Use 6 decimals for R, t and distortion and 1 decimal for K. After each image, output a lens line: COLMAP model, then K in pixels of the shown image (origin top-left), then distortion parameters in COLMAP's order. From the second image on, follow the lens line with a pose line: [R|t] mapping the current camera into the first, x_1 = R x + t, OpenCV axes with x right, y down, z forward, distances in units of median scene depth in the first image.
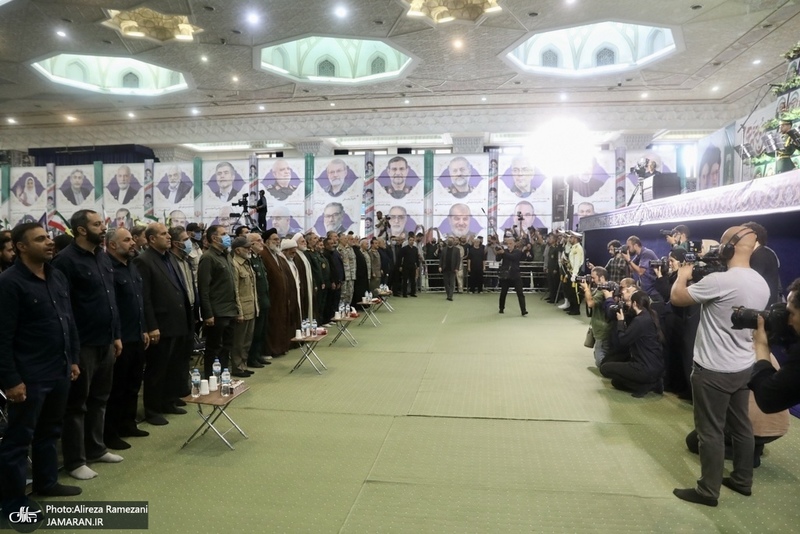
lens RADIAL K [[548.8, 0, 394.1], [0, 548.8, 263.7], [0, 0, 1]] dist [0.005707, 0.005327]
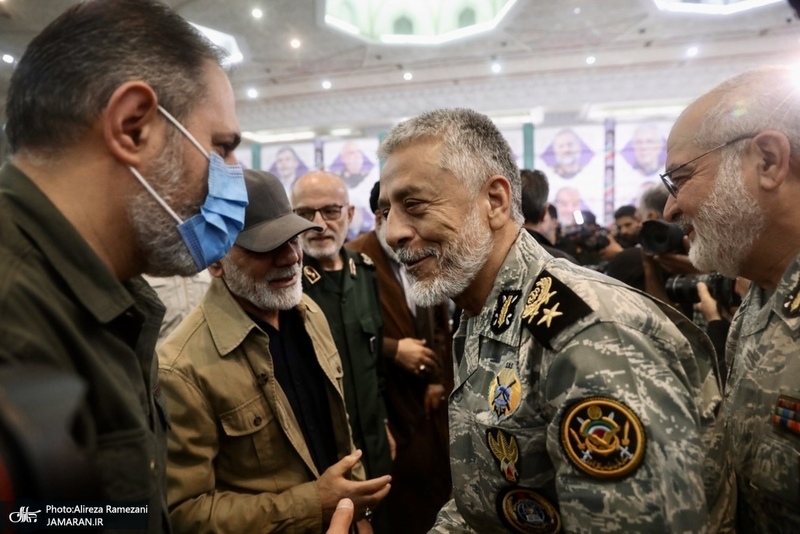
lens RADIAL K [[548.8, 0, 402.9], [0, 548.8, 264.6], [0, 0, 1]] dist [0.005707, 0.005327]
pose [[0.994839, -0.017806, -0.099892, -0.044018], [0.018510, 0.999810, 0.006121, -0.003022], [0.099764, -0.007938, 0.994979, 0.163211]]
